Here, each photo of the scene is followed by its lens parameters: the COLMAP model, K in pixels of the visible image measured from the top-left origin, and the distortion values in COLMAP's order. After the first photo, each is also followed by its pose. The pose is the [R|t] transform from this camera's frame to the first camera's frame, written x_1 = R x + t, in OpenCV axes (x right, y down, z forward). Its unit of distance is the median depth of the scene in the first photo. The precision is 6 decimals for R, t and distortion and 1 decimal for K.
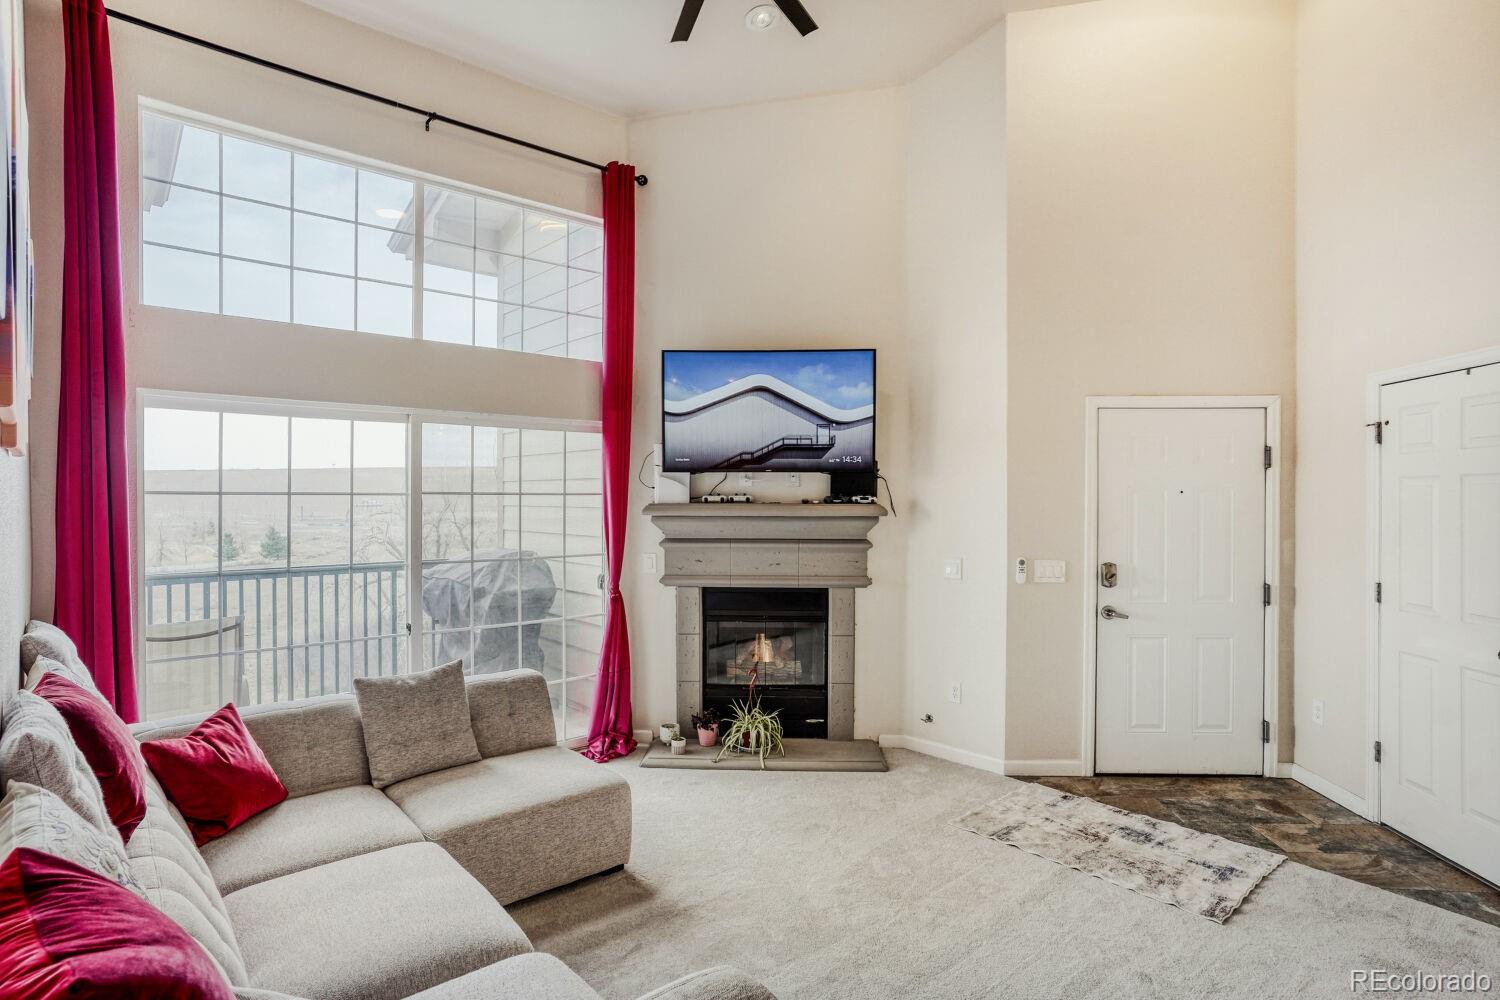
lens RADIAL K [[799.0, 0, 737.7], [0, 799.0, 509.1], [0, 0, 1]] dist [-0.055224, 0.042033]
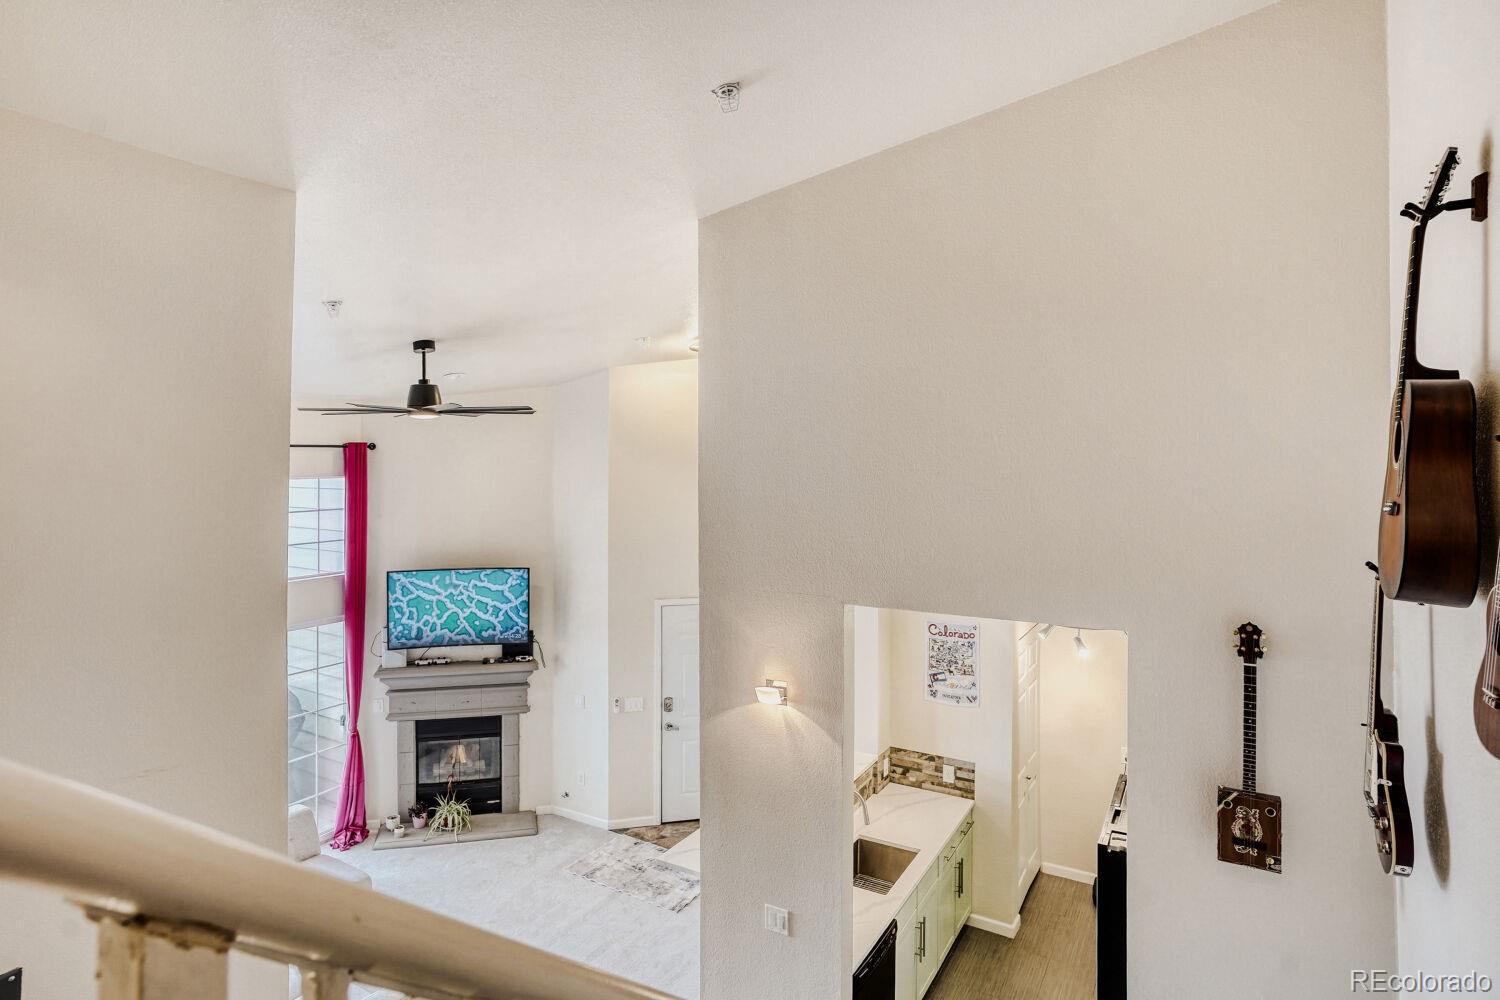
lens RADIAL K [[825.2, 0, 704.6], [0, 825.2, 465.4], [0, 0, 1]] dist [-0.020508, 0.001004]
pose [[0.958942, 0.001649, 0.283598, 0.039321], [0.002866, 0.999876, -0.015504, -0.370572], [-0.283589, 0.015681, 0.958818, -0.668258]]
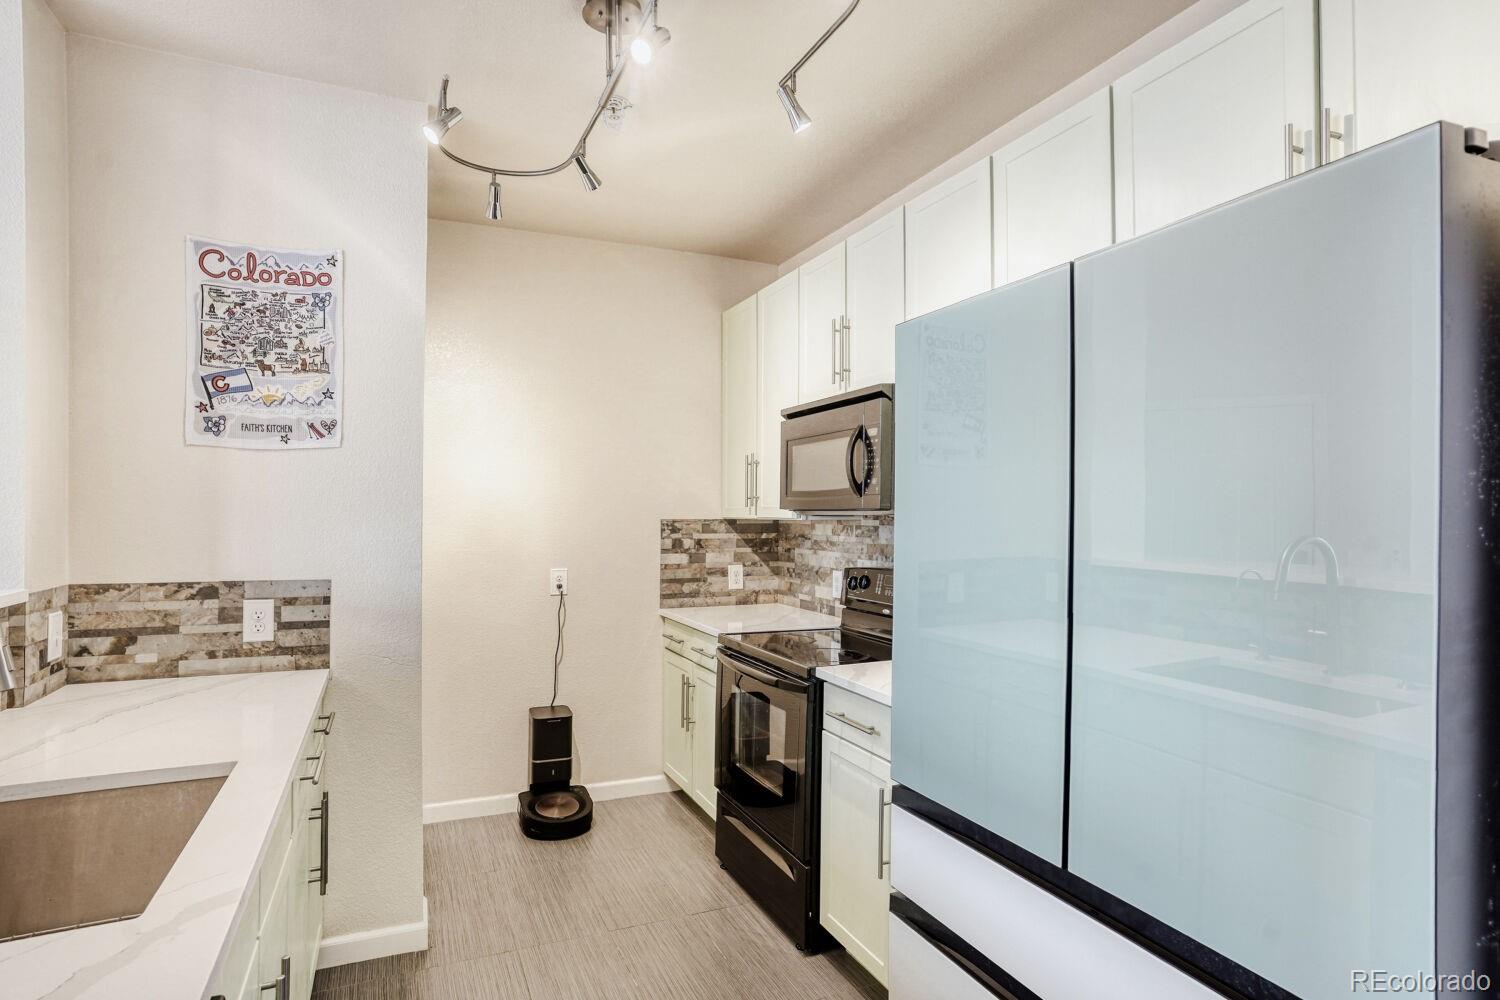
lens RADIAL K [[808.7, 0, 737.0], [0, 808.7, 509.4], [0, 0, 1]] dist [-0.020921, 0.041334]
pose [[0.321510, 0.002261, 0.946904, 0.380272], [0.008453, 0.999950, -0.005258, 0.025020], [-0.946869, 0.009695, 0.321475, 0.005153]]
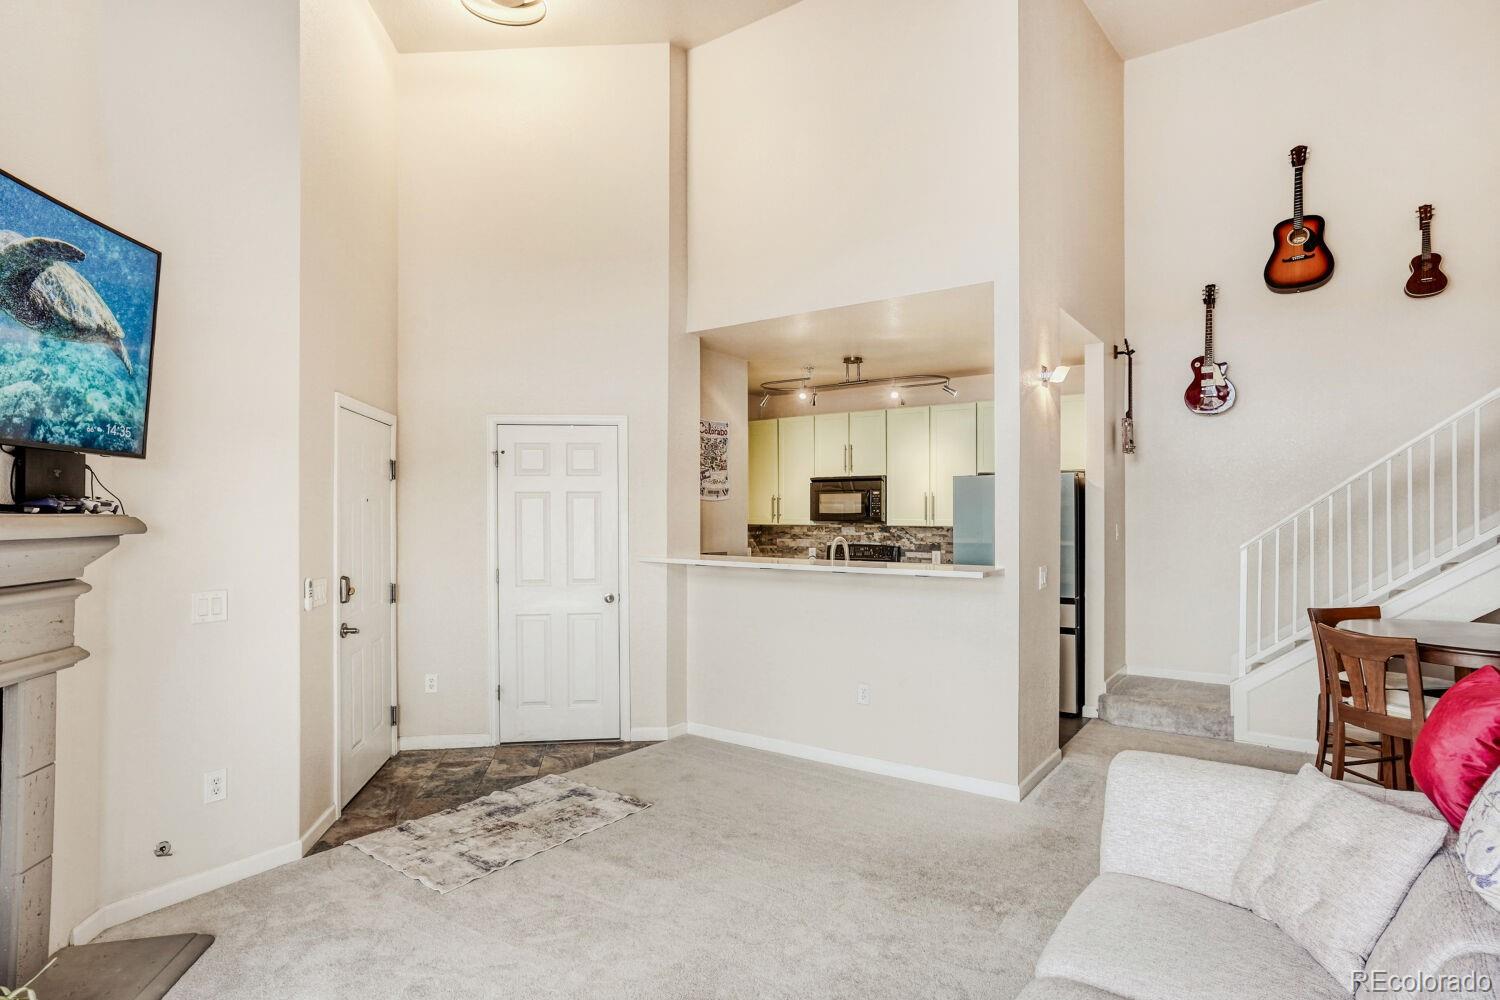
lens RADIAL K [[808.7, 0, 737.0], [0, 808.7, 509.4], [0, 0, 1]] dist [-0.020921, 0.041334]
pose [[-0.220843, 0.002413, 0.975306, -0.504100], [0.013468, 0.999909, 0.000576, -0.003972], [-0.975216, 0.013262, -0.220855, 0.699117]]
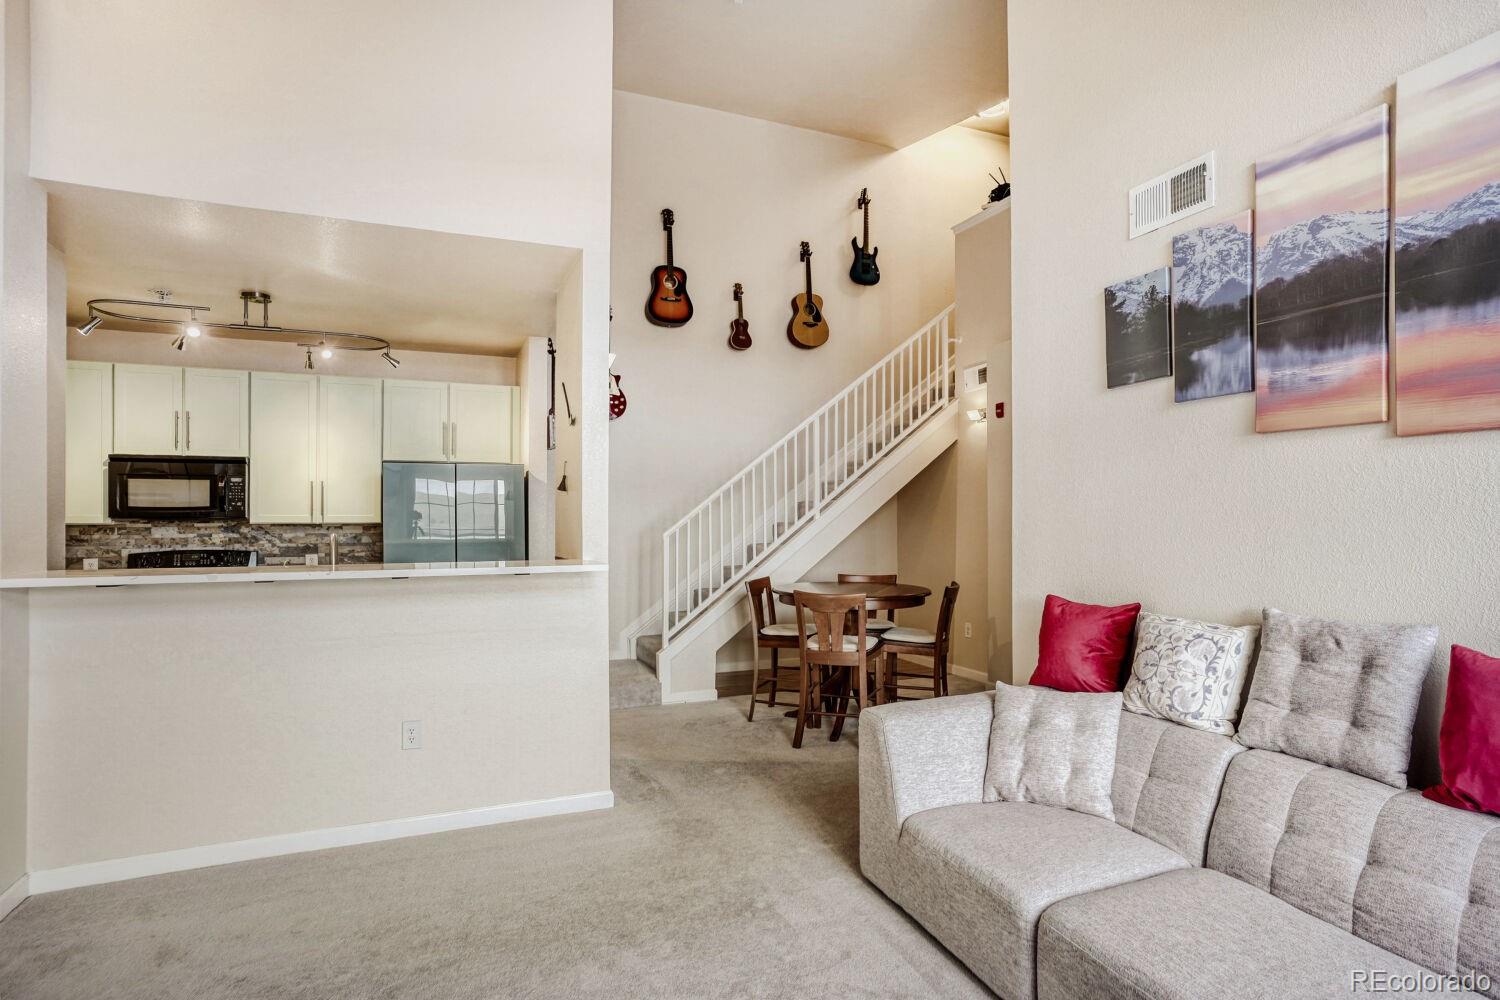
lens RADIAL K [[808.7, 0, 737.0], [0, 808.7, 509.4], [0, 0, 1]] dist [-0.020921, 0.041334]
pose [[-0.944571, 0.003036, 0.328294, -0.114795], [0.004525, 0.999983, 0.003770, 0.010203], [-0.328277, 0.005046, -0.944568, 0.955808]]
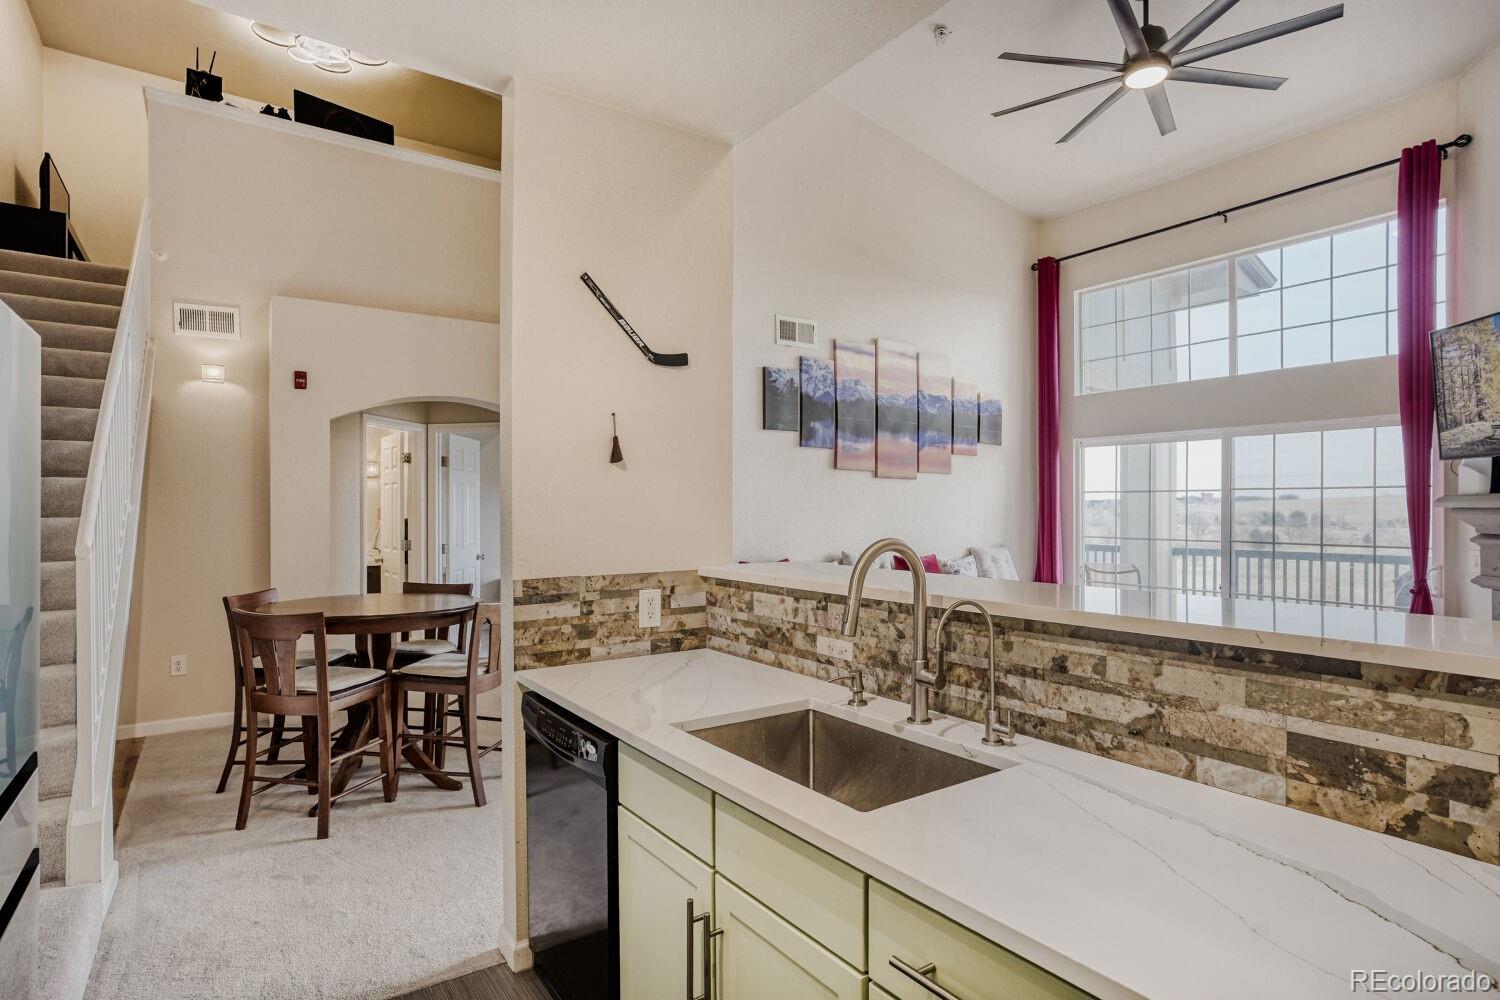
lens RADIAL K [[782.6, 0, 739.1], [0, 782.6, 515.7], [0, 0, 1]] dist [-0.067179, 0.038947]
pose [[-0.124093, 0.004651, -0.992260, 0.890402], [-0.013505, 0.999888, 0.006375, 0.023567], [0.992179, 0.014192, -0.124016, 0.298101]]
